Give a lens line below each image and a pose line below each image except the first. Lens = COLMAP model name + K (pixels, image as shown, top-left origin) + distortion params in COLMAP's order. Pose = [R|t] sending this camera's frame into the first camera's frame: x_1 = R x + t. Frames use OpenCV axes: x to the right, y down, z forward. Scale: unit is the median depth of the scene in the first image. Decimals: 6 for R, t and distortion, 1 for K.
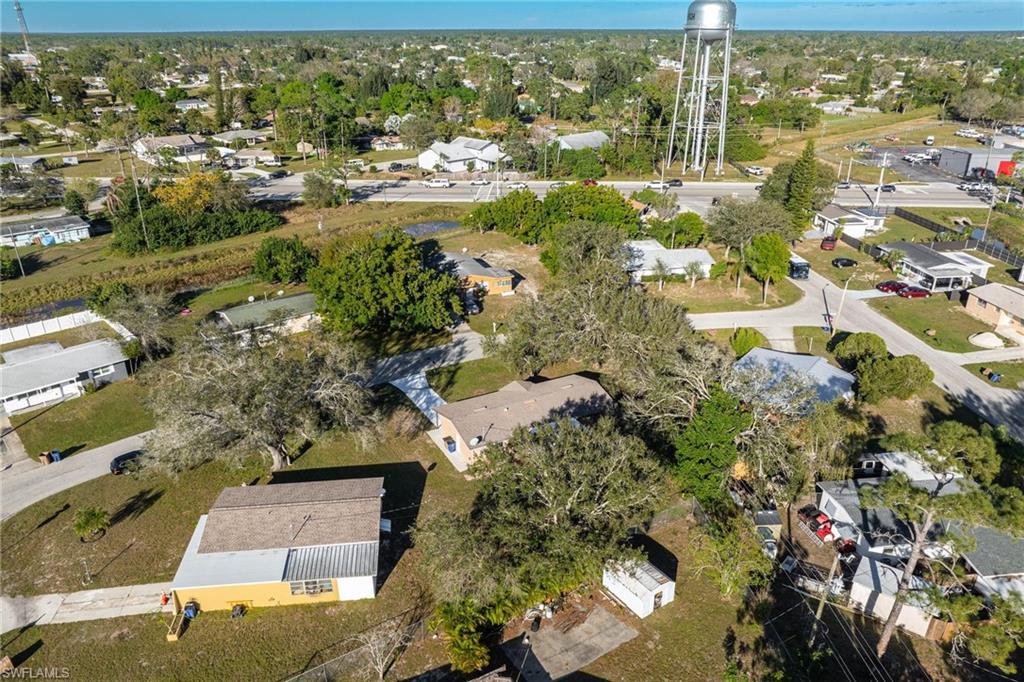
lens RADIAL K [[727.6, 0, 519.6], [0, 727.6, 339.6], [0, 0, 1]] dist [-0.028517, 0.001205]
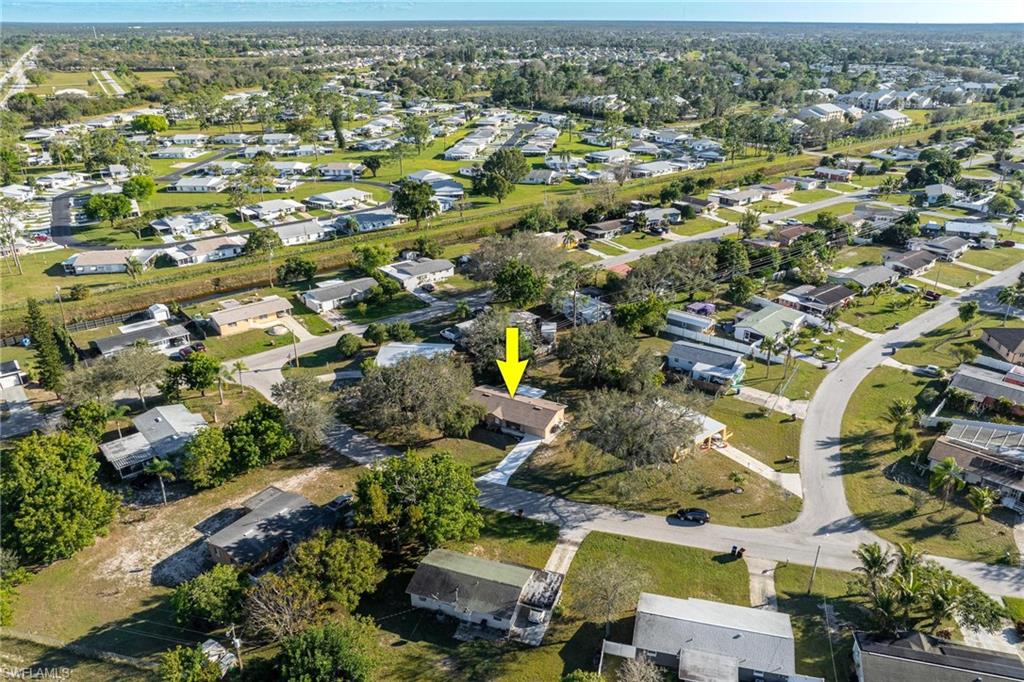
lens RADIAL K [[727.6, 0, 519.6], [0, 727.6, 339.6], [0, 0, 1]] dist [-0.028517, 0.001205]
pose [[-0.537943, -0.342947, 0.770068, -1.065063], [0.331740, 0.753671, 0.567387, -0.836867], [-0.774962, 0.560684, -0.291662, 1.181822]]
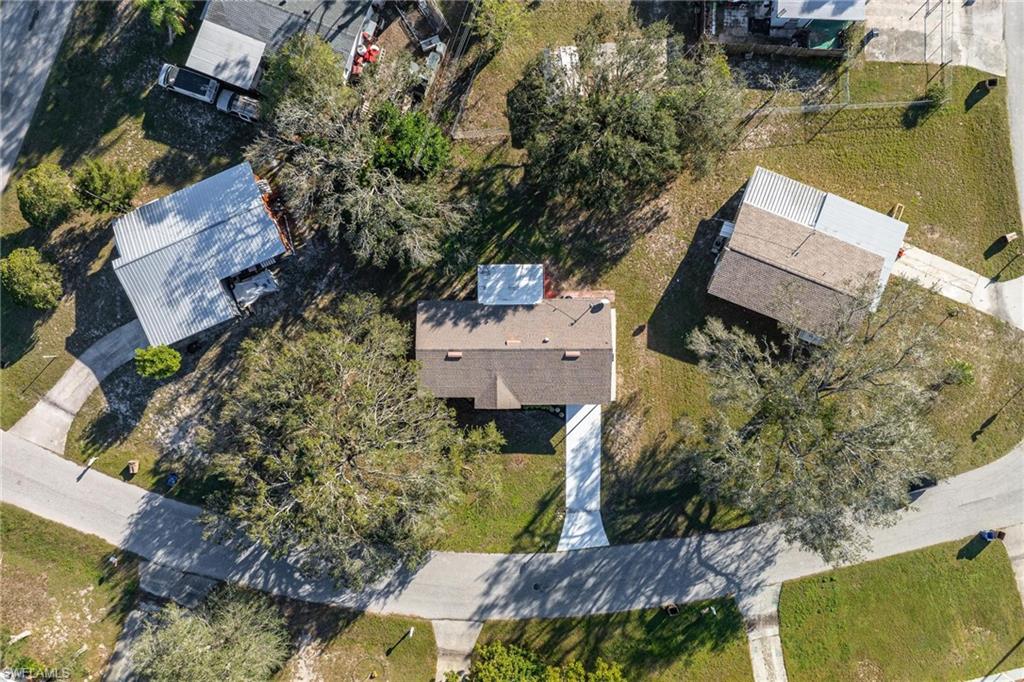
lens RADIAL K [[724.4, 0, 507.3], [0, 724.4, 338.3], [0, 0, 1]] dist [-0.024950, 0.000302]
pose [[-0.879699, -0.475440, 0.009335, 0.014808], [0.195834, -0.344320, 0.918201, -0.577608], [-0.433335, 0.809568, 0.396005, 0.552623]]
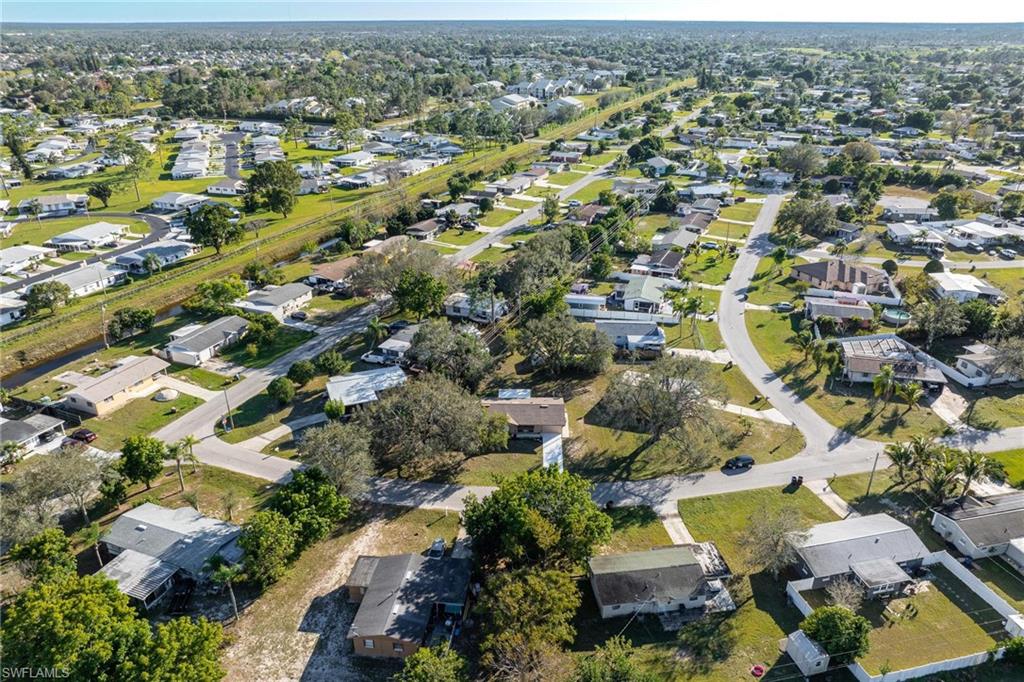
lens RADIAL K [[724.4, 0, 507.3], [0, 724.4, 338.3], [0, 0, 1]] dist [-0.024950, 0.000302]
pose [[-0.863997, -0.203840, 0.460389, -0.605049], [0.199514, 0.700926, 0.684761, -1.001321], [-0.462280, 0.683485, -0.564929, 1.560309]]
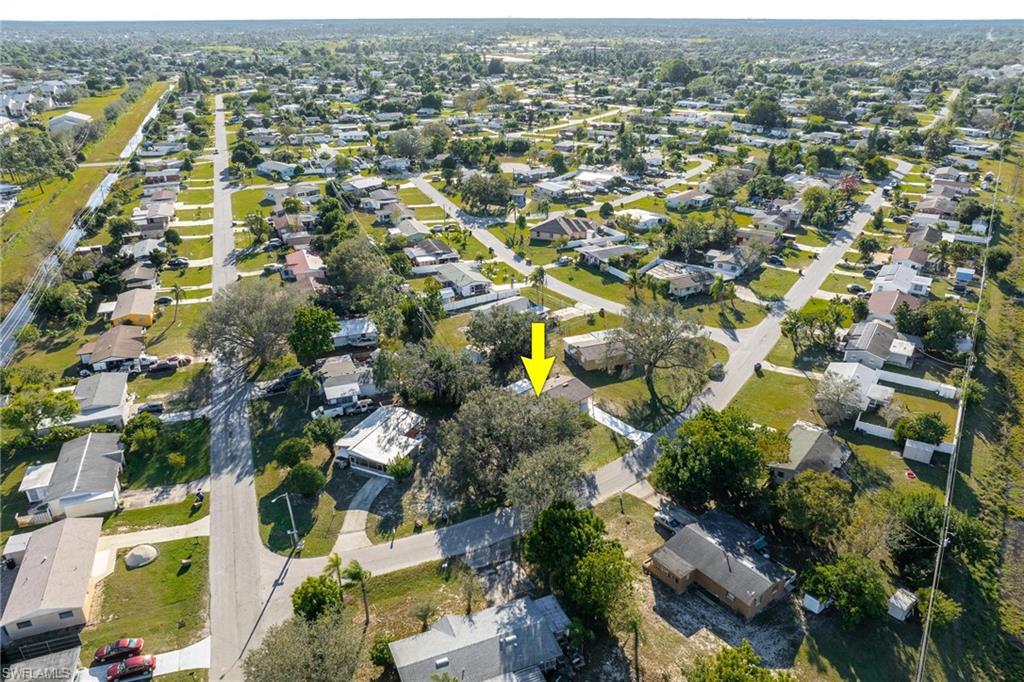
lens RADIAL K [[724.4, 0, 507.3], [0, 724.4, 338.3], [0, 0, 1]] dist [-0.024950, 0.000302]
pose [[-0.972239, 0.095617, -0.213563, 0.381401], [-0.092376, 0.681720, 0.725758, -1.055214], [0.214985, 0.725338, -0.653962, 1.694021]]
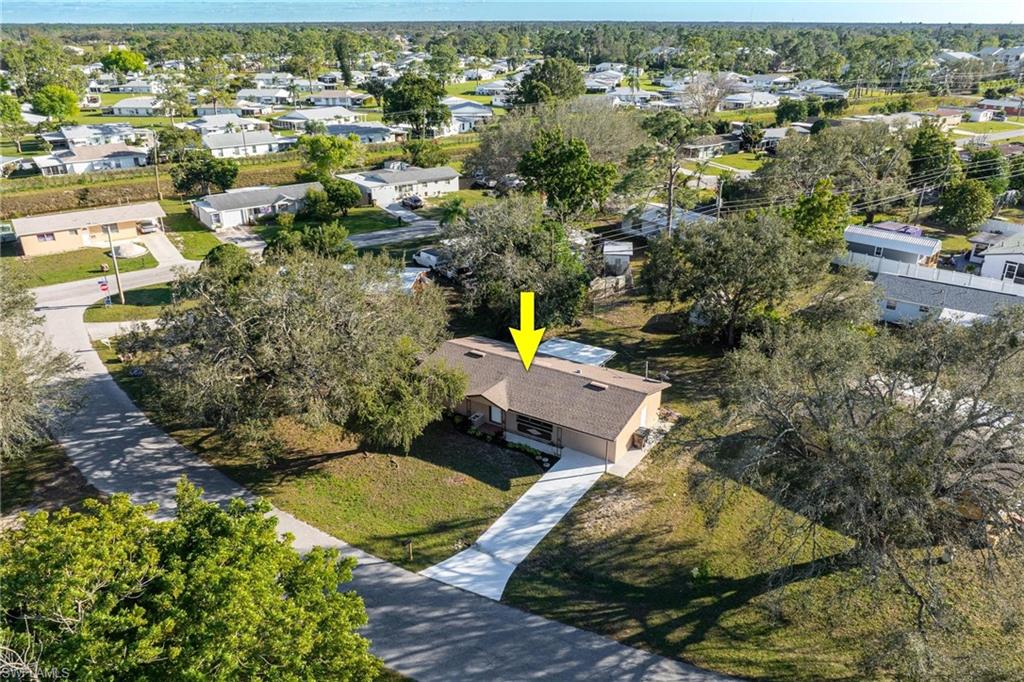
lens RADIAL K [[767.1, 0, 523.1], [0, 767.1, 342.7], [0, 0, 1]] dist [-0.034728, -0.000307]
pose [[-0.481673, -0.343065, 0.806410, -0.482163], [0.344084, 0.772260, 0.534060, -0.285874], [-0.805976, 0.534715, -0.253934, 0.995671]]
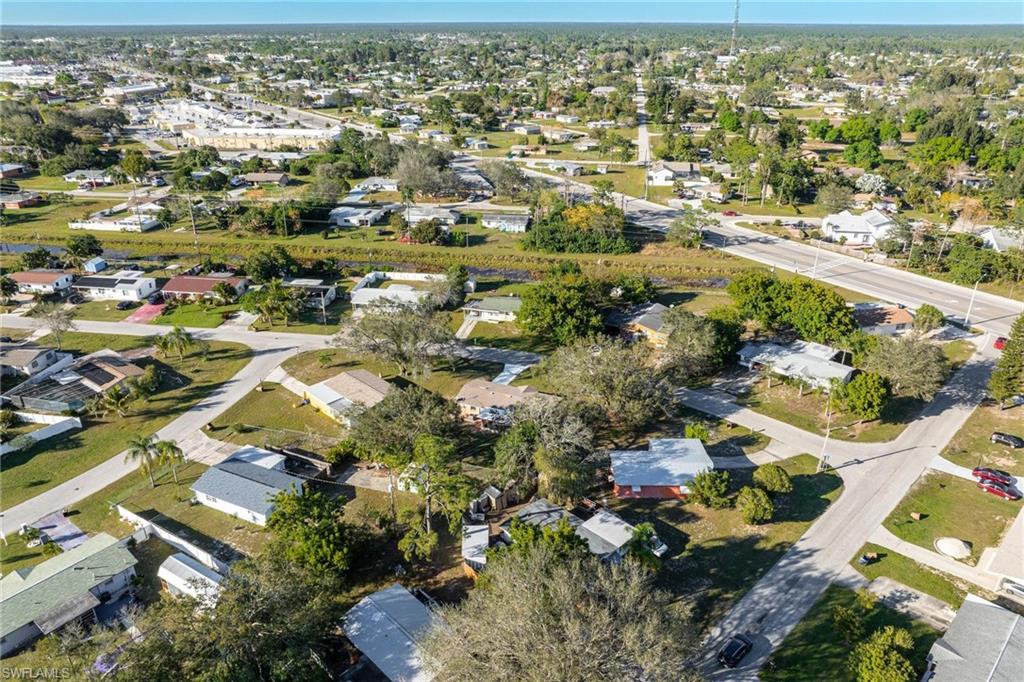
lens RADIAL K [[724.4, 0, 507.3], [0, 724.4, 338.3], [0, 0, 1]] dist [-0.024950, 0.000302]
pose [[0.616031, 0.320242, -0.719688, 0.972721], [-0.312629, 0.937992, 0.149781, -0.239422], [0.723027, 0.132726, 0.677950, -0.123210]]
